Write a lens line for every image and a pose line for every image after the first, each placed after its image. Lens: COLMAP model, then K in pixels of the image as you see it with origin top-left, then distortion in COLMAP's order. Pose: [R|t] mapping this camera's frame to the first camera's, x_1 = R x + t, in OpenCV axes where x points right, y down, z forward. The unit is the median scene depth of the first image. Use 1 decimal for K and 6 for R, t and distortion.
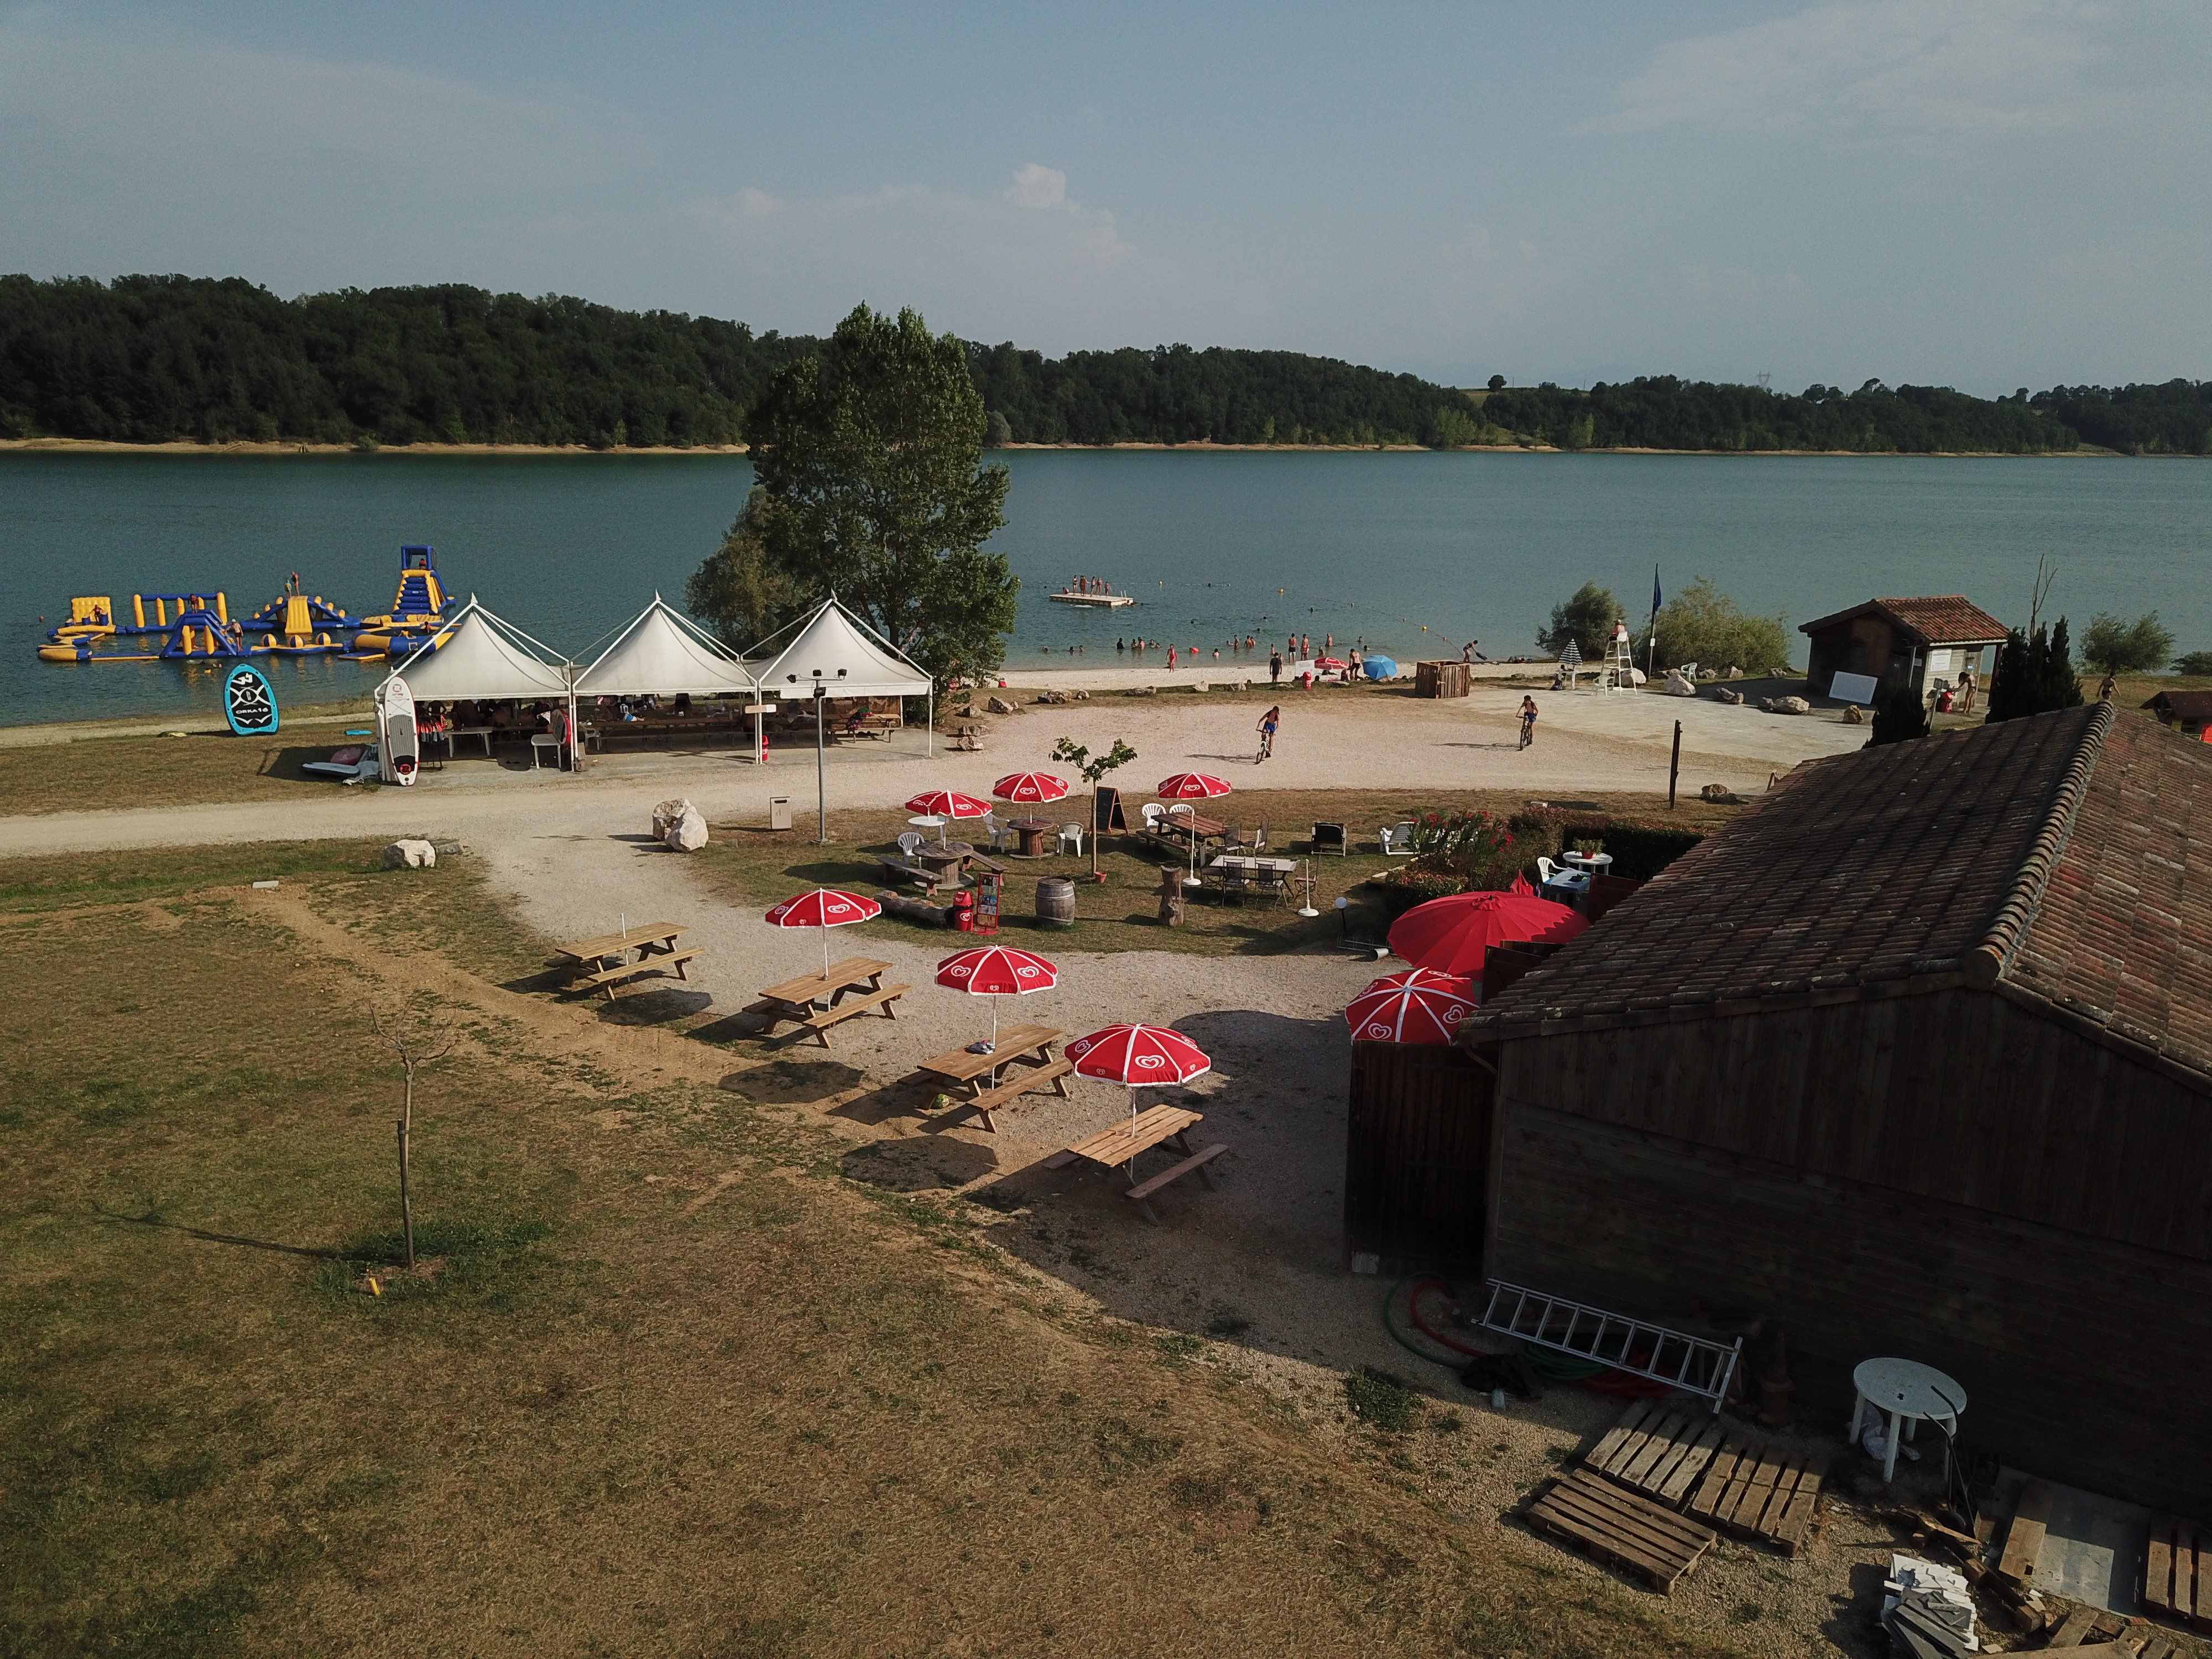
lens RADIAL K [[1694.4, 0, 1124.8], [0, 1694.4, 832.1], [0, 0, 1]] dist [-0.003402, 0.007857]
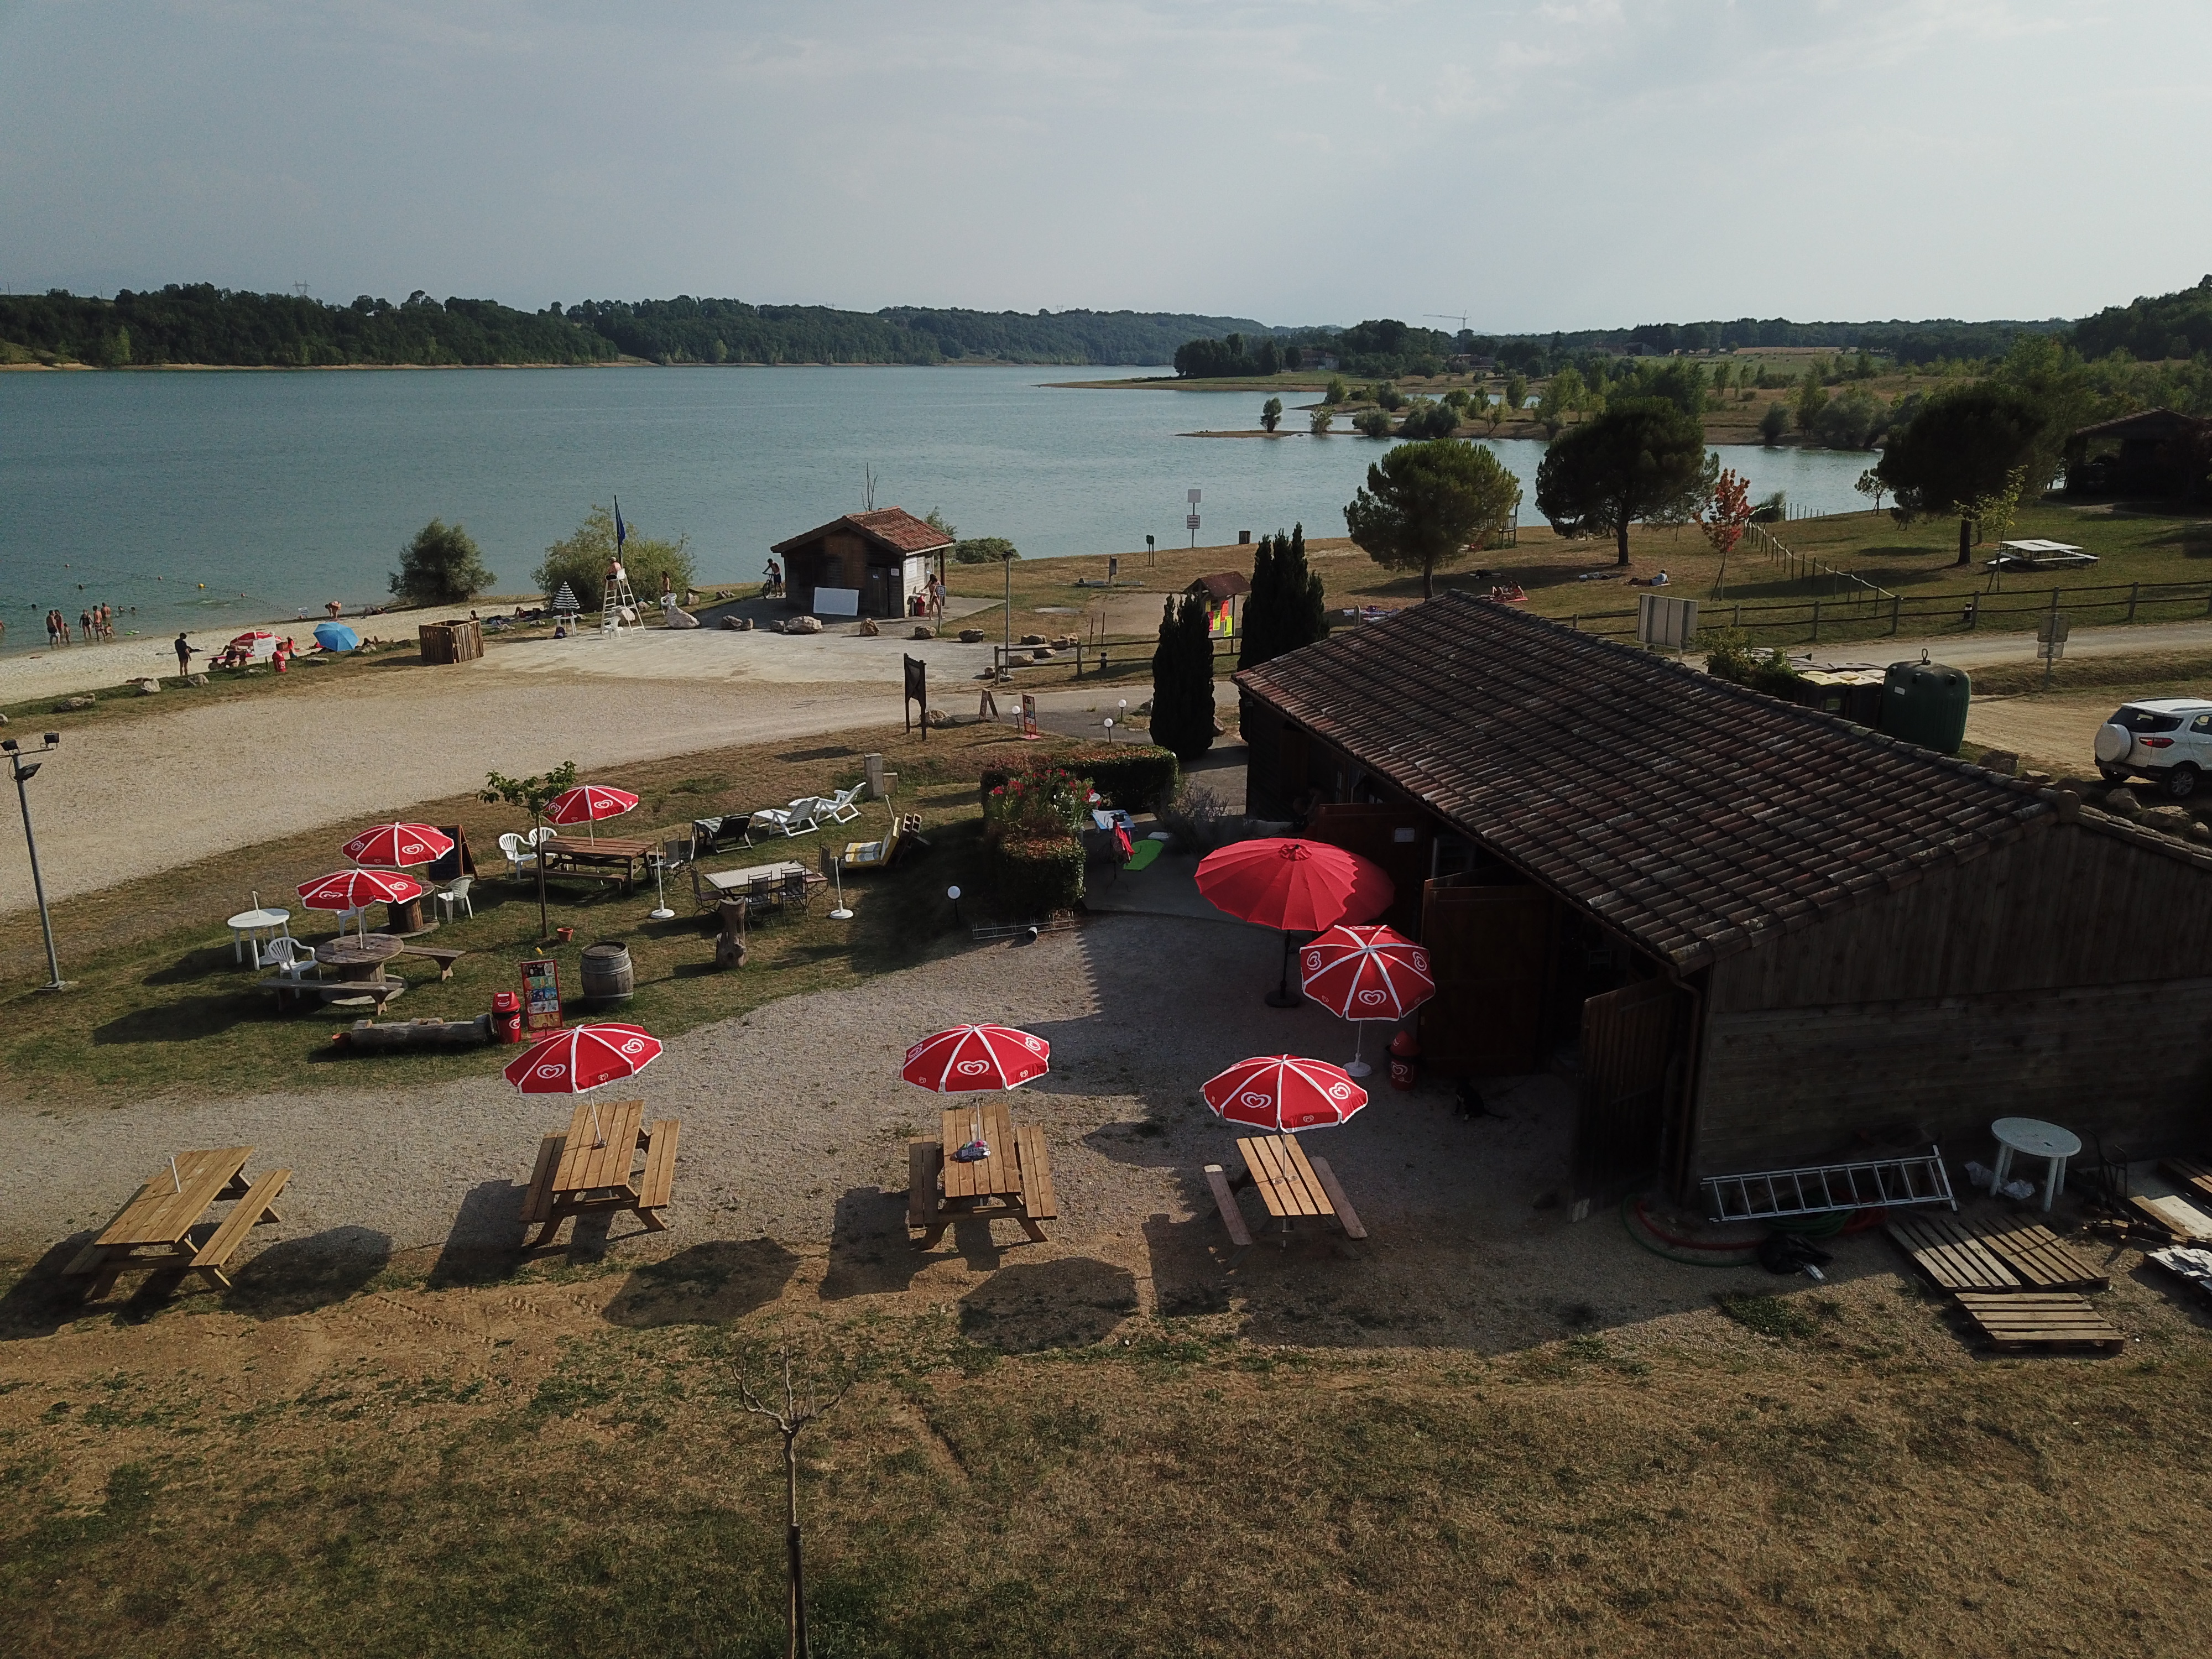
lens RADIAL K [[1694.4, 0, 1124.8], [0, 1694.4, 832.1], [0, 0, 1]] dist [-0.003402, 0.007857]
pose [[0.708464, -0.200240, 0.676744, -0.120440], [0.167444, 0.979216, 0.114446, -0.022955], [-0.685595, 0.032236, 0.727269, 0.074590]]
